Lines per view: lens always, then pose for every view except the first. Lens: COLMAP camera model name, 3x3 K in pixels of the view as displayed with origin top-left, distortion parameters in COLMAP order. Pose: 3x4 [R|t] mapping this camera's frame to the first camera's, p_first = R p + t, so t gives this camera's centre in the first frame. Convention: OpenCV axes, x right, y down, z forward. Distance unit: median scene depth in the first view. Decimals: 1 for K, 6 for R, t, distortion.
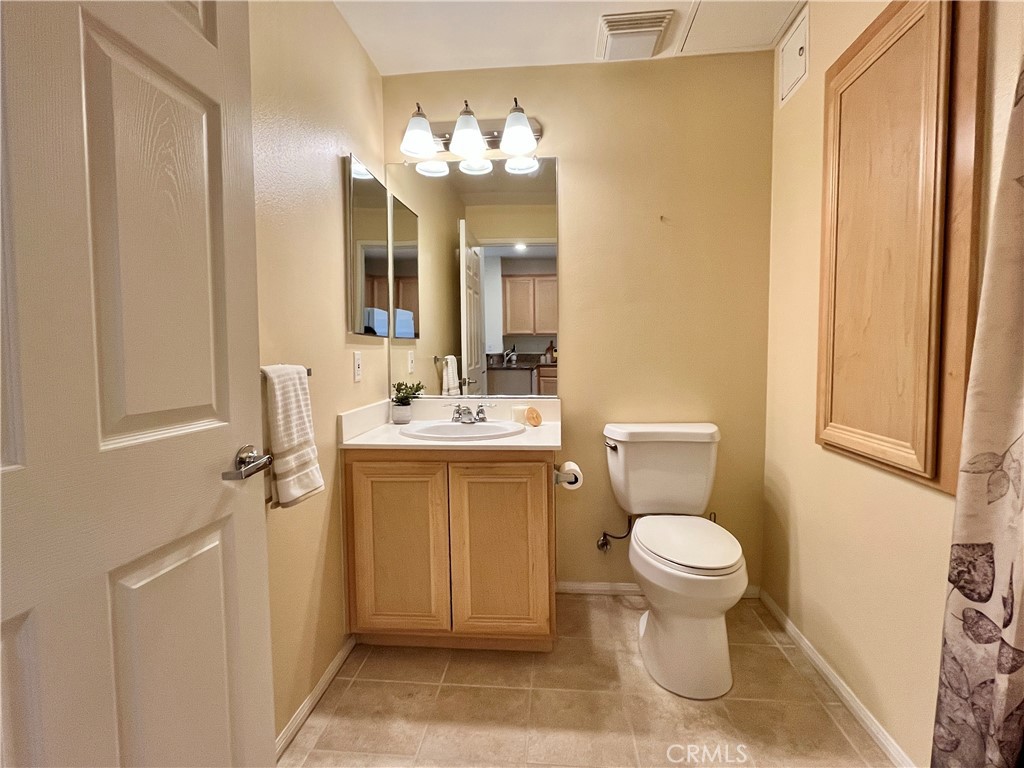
lens RADIAL K [[505.1, 0, 512.7], [0, 505.1, 378.3], [0, 0, 1]] dist [0.001561, 0.001453]
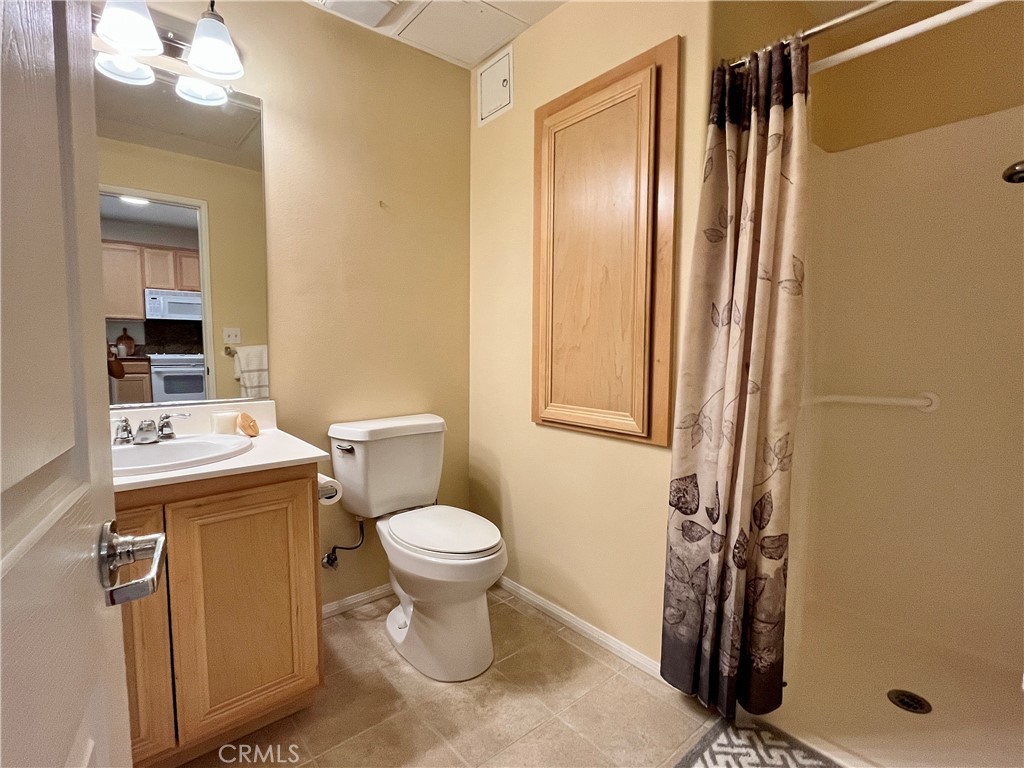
lens RADIAL K [[505.1, 0, 512.7], [0, 505.1, 378.3], [0, 0, 1]] dist [0.001561, 0.001453]
pose [[0.699951, -0.038060, 0.713176, -0.309519], [0.028027, 0.999274, 0.025821, -0.006025], [-0.713641, 0.001915, 0.700509, 0.216940]]
